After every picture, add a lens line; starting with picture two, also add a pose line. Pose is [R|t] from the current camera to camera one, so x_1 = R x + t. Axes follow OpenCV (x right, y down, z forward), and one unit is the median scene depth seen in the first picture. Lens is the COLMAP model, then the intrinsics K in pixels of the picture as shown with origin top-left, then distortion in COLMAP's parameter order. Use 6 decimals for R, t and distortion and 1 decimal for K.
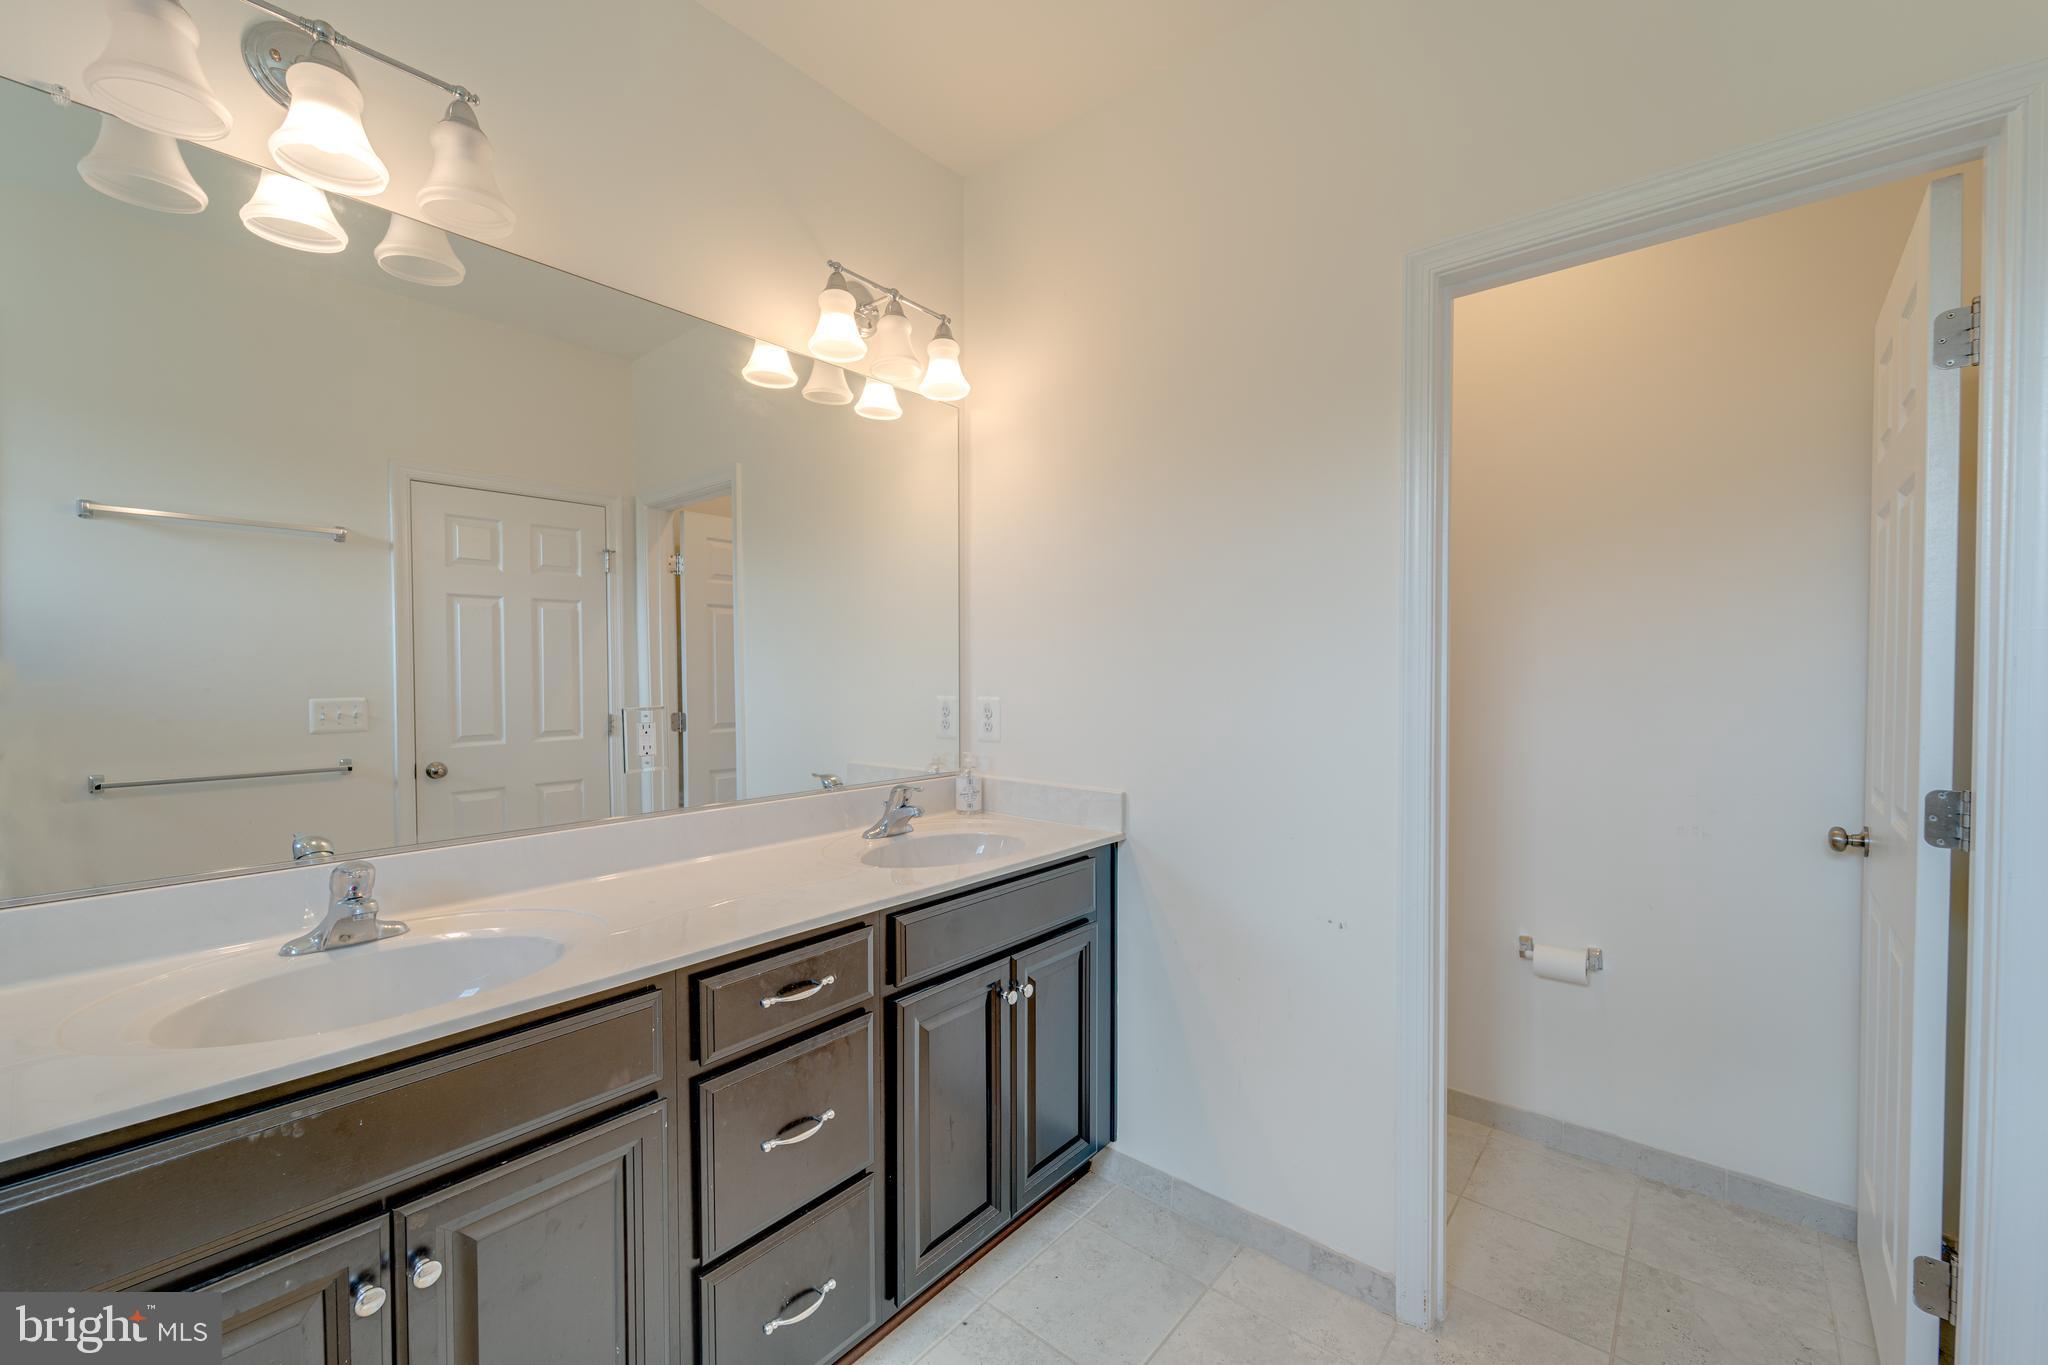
lens RADIAL K [[818.5, 0, 1026.4], [0, 818.5, 682.7], [0, 0, 1]] dist [0.003325, -0.001856]
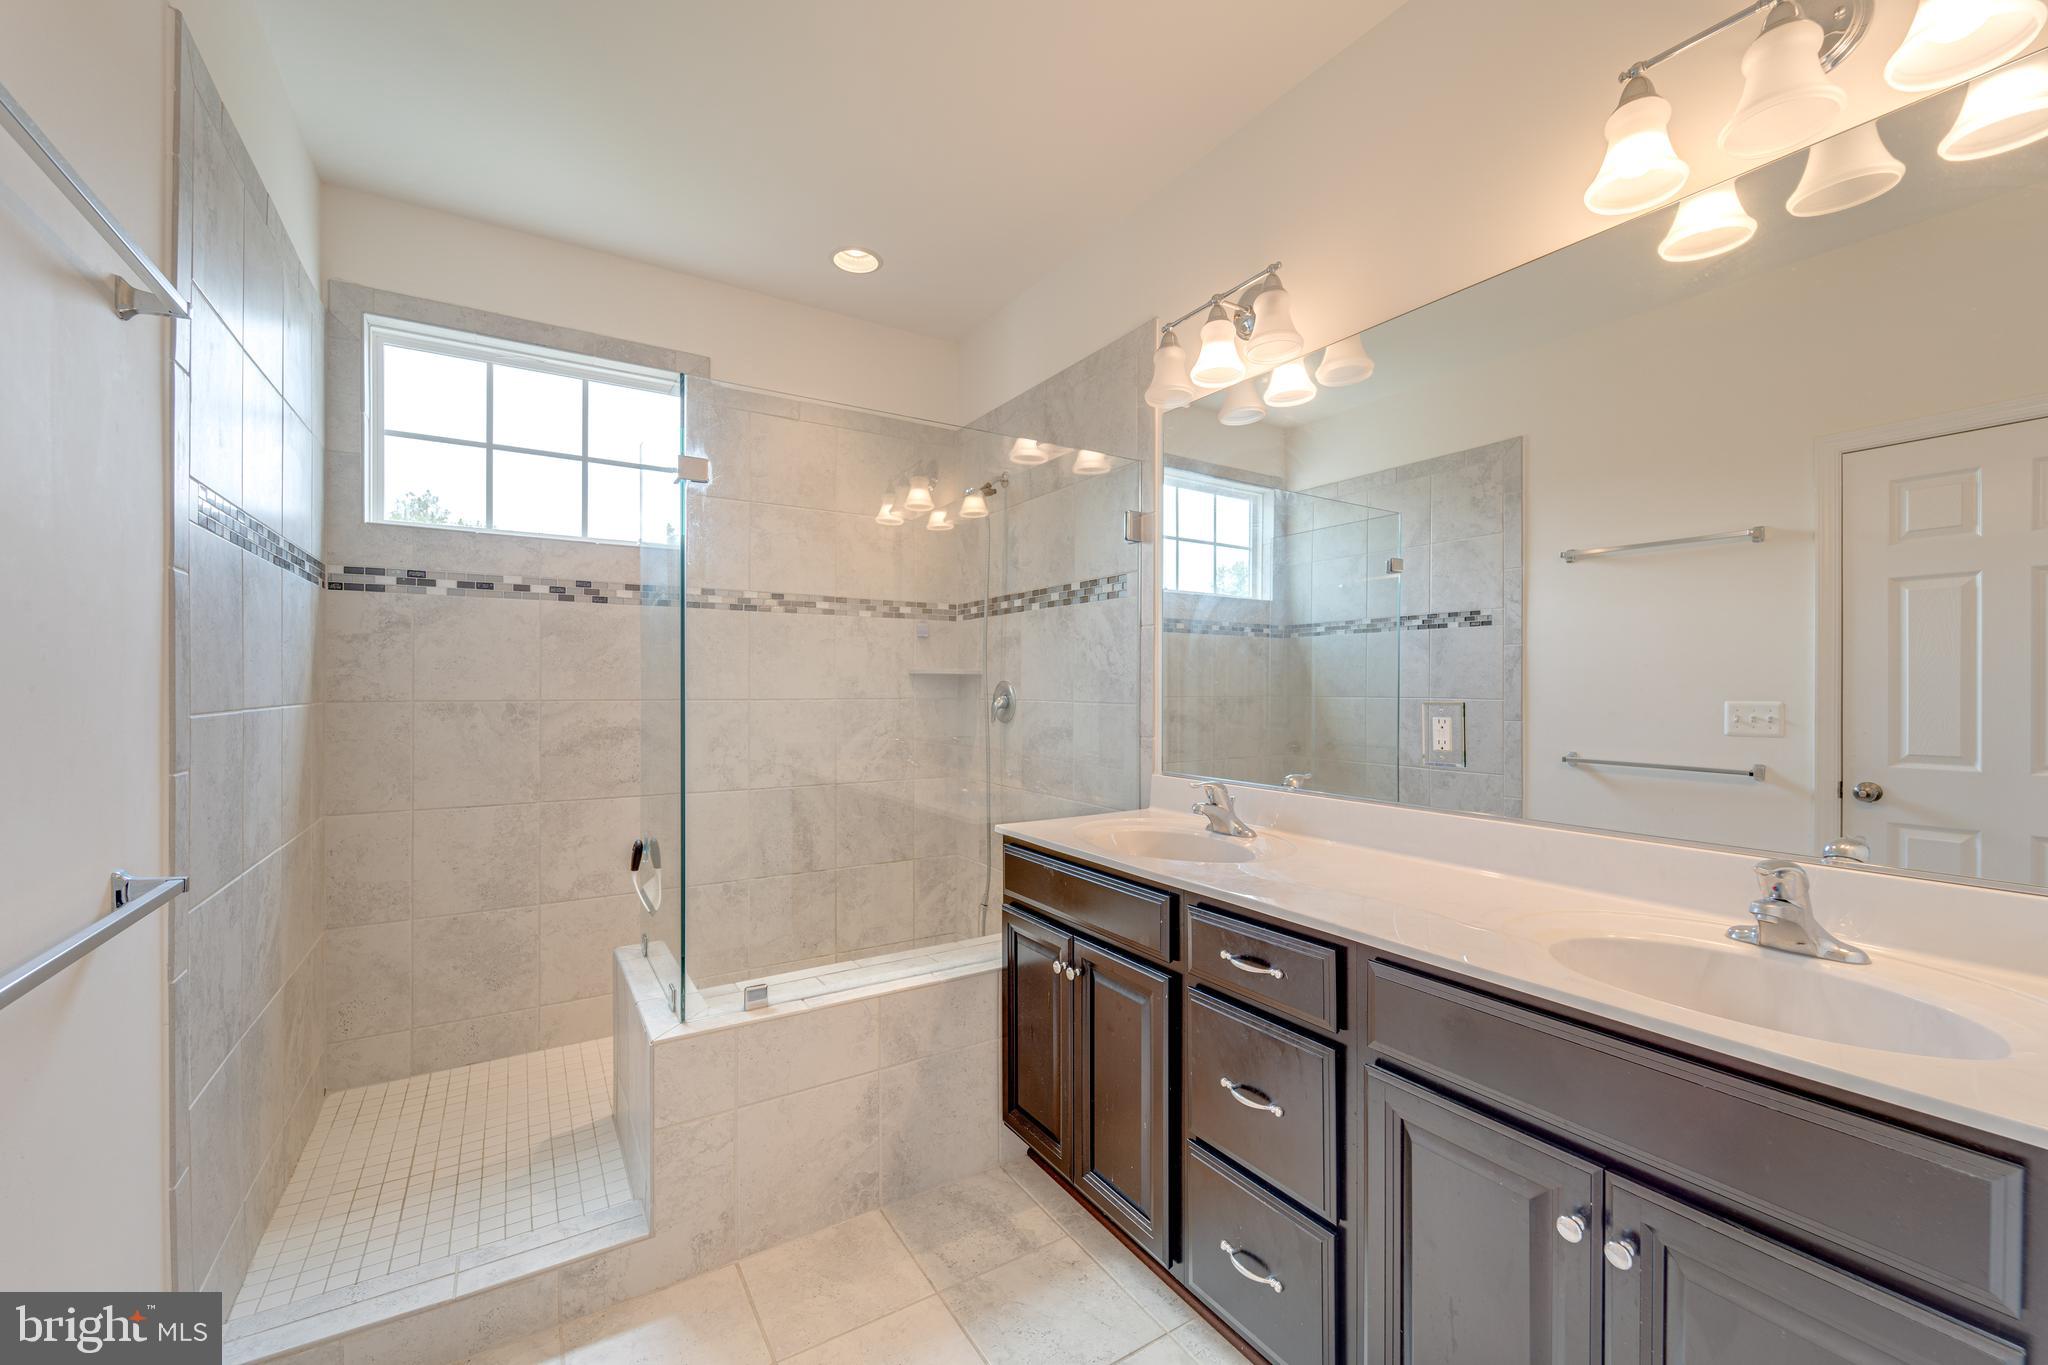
lens RADIAL K [[818.5, 0, 1023.2], [0, 818.5, 683.0], [0, 0, 1]] dist [0.003325, -0.001856]
pose [[-0.312626, 0.000284, -0.949876, 0.354578], [-0.018470, 0.999809, 0.006378, 0.006654], [0.949697, 0.019538, -0.312561, 0.454021]]
